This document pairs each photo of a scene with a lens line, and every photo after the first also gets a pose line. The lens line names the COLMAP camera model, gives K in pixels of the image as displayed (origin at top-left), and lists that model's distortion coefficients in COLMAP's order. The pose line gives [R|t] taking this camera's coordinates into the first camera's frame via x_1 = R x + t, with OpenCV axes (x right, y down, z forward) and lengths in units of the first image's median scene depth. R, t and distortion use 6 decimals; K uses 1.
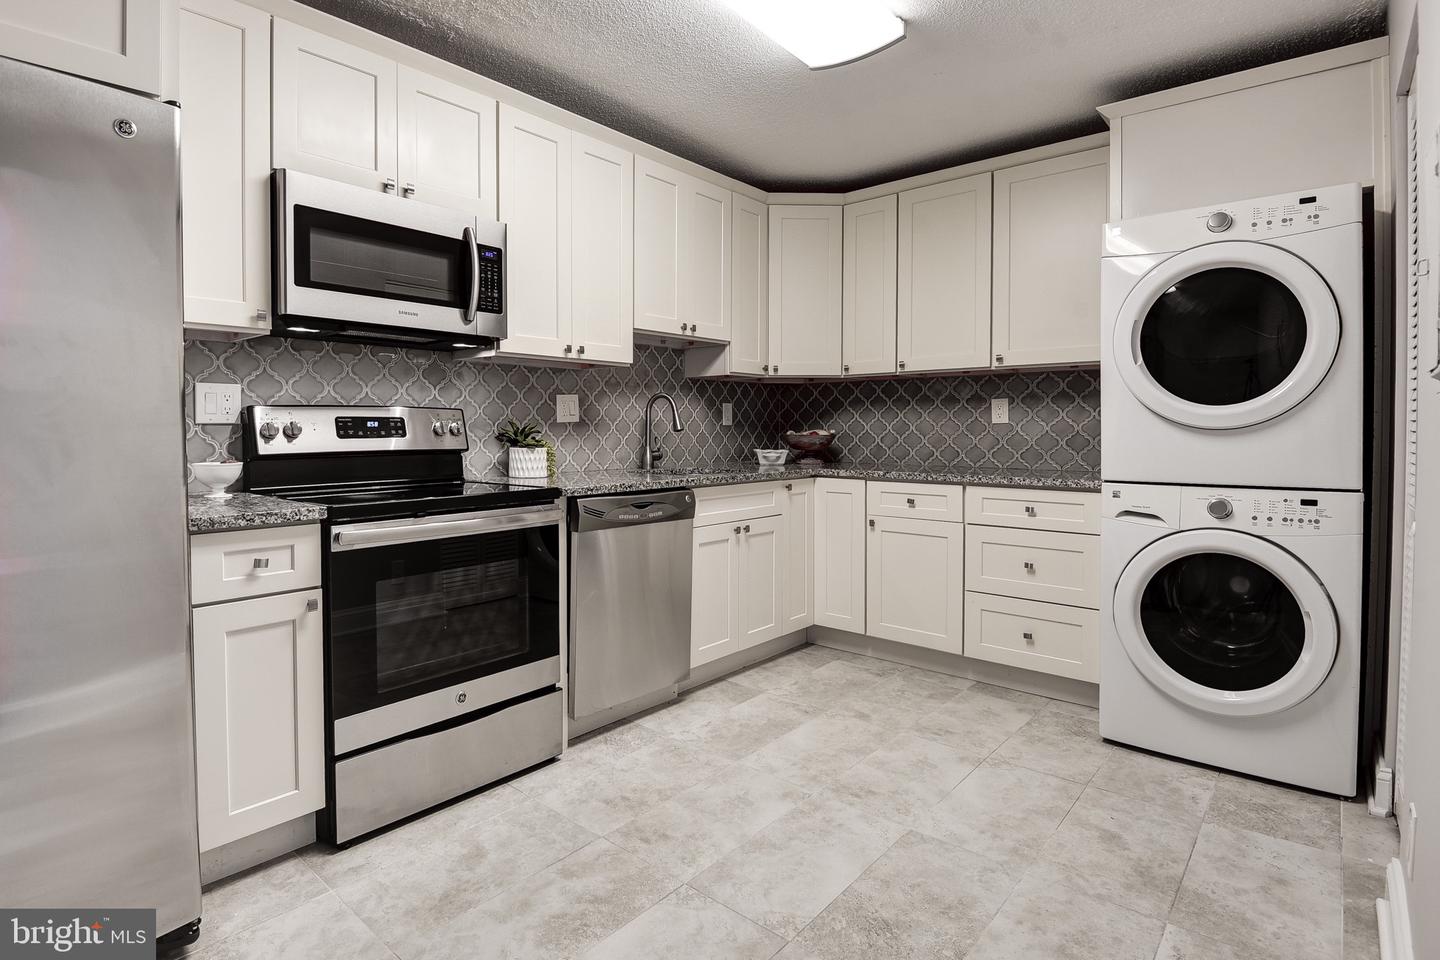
lens RADIAL K [[741.4, 0, 718.6], [0, 741.4, 443.6], [0, 0, 1]] dist [-0.000843, -0.000897]
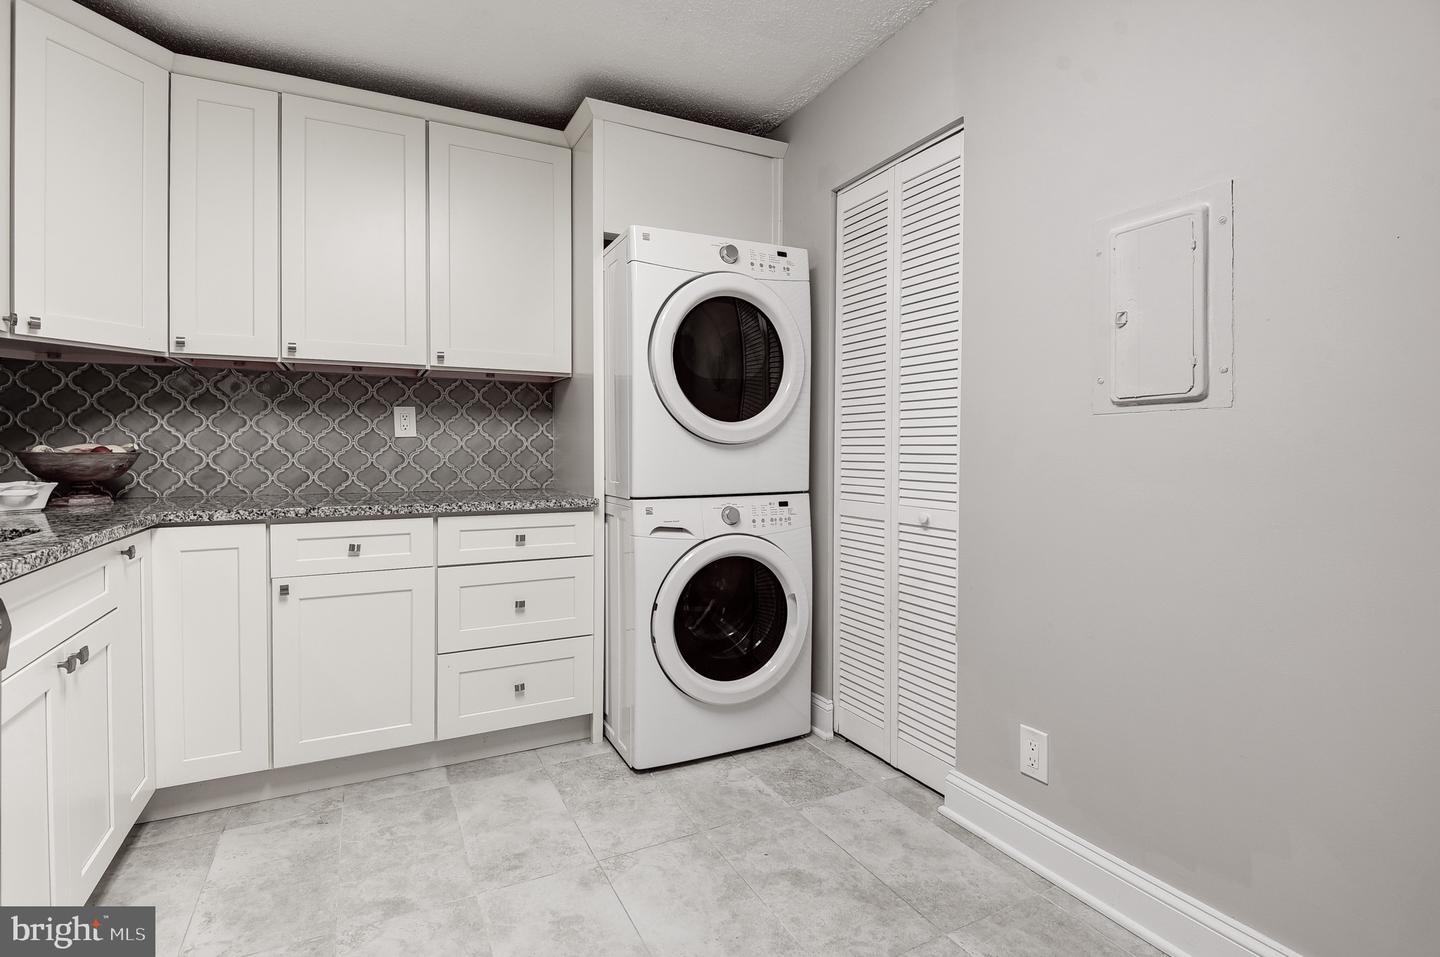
lens RADIAL K [[661.3, 0, 718.3], [0, 661.3, 458.9], [0, 0, 1]] dist [0.023214, -0.020008]
pose [[0.418772, -0.014999, 0.907968, -0.172736], [0.017426, 0.999812, 0.008479, -0.004102], [-0.907924, 0.012272, 0.418954, 0.472132]]
